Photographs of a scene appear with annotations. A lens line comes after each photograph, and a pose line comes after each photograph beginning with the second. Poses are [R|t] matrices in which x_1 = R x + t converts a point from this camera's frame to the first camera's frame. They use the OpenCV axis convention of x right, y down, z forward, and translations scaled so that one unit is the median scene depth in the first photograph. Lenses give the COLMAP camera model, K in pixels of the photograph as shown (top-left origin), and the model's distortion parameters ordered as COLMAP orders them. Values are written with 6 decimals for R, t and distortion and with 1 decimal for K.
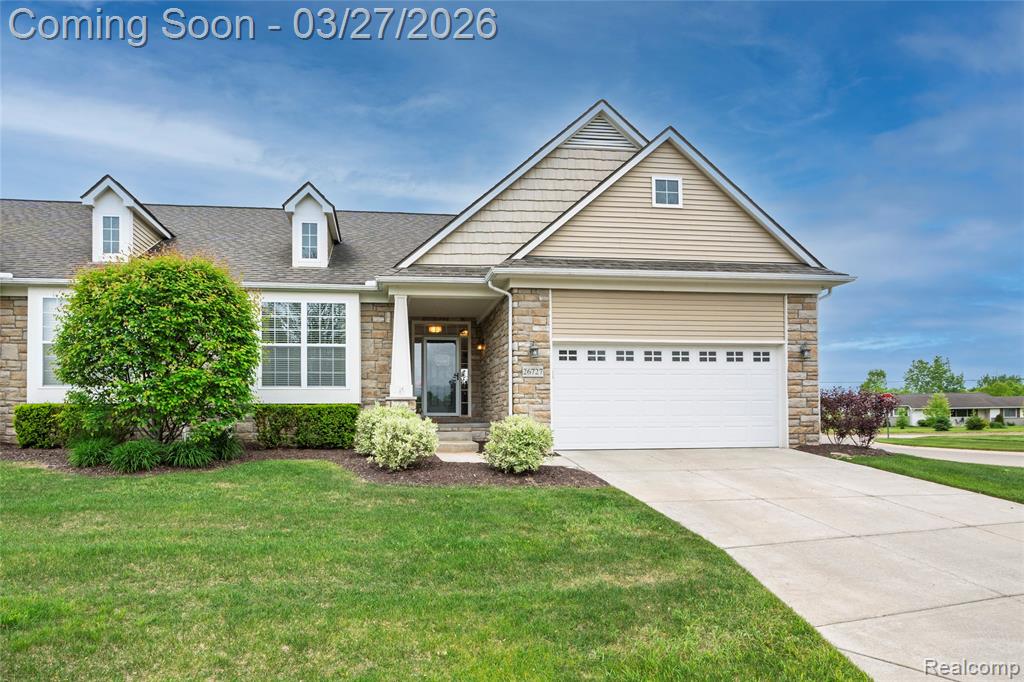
lens RADIAL K [[489.8, 0, 511.7], [0, 489.8, 375.9], [0, 0, 1]] dist [0.034756, 0.000090]
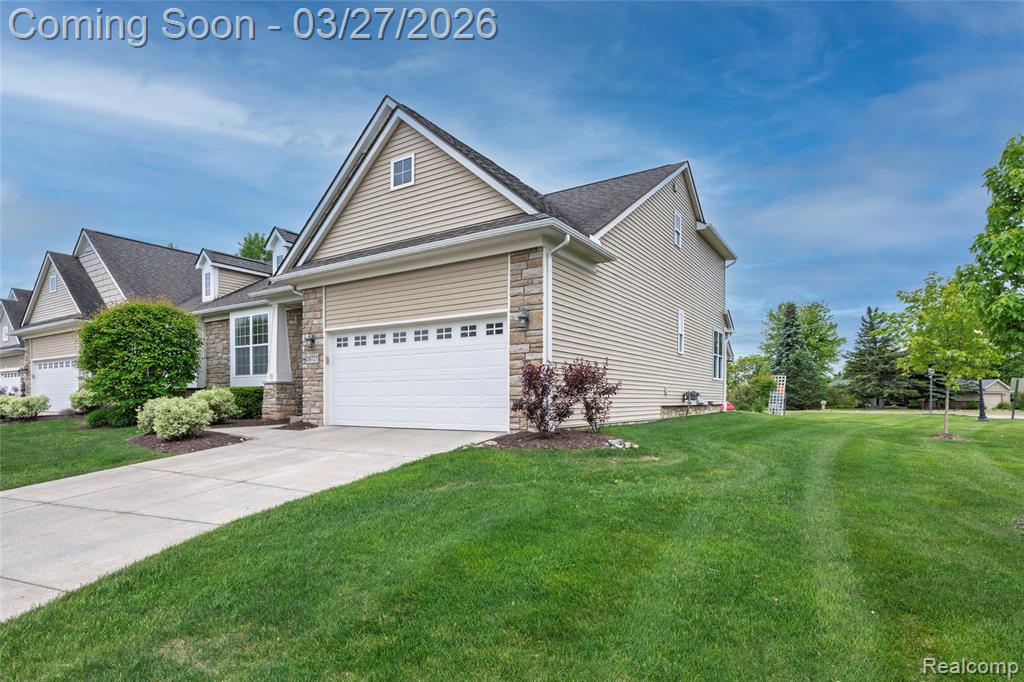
lens RADIAL K [[507.0, 0, 512.1], [0, 507.0, 345.6], [0, 0, 1]] dist [-0.002930, 0.001433]
pose [[0.788387, -0.059059, -0.612339, 1.086333], [0.071009, 0.997464, -0.004779, -0.002212], [0.611068, -0.039713, 0.790581, 0.309137]]
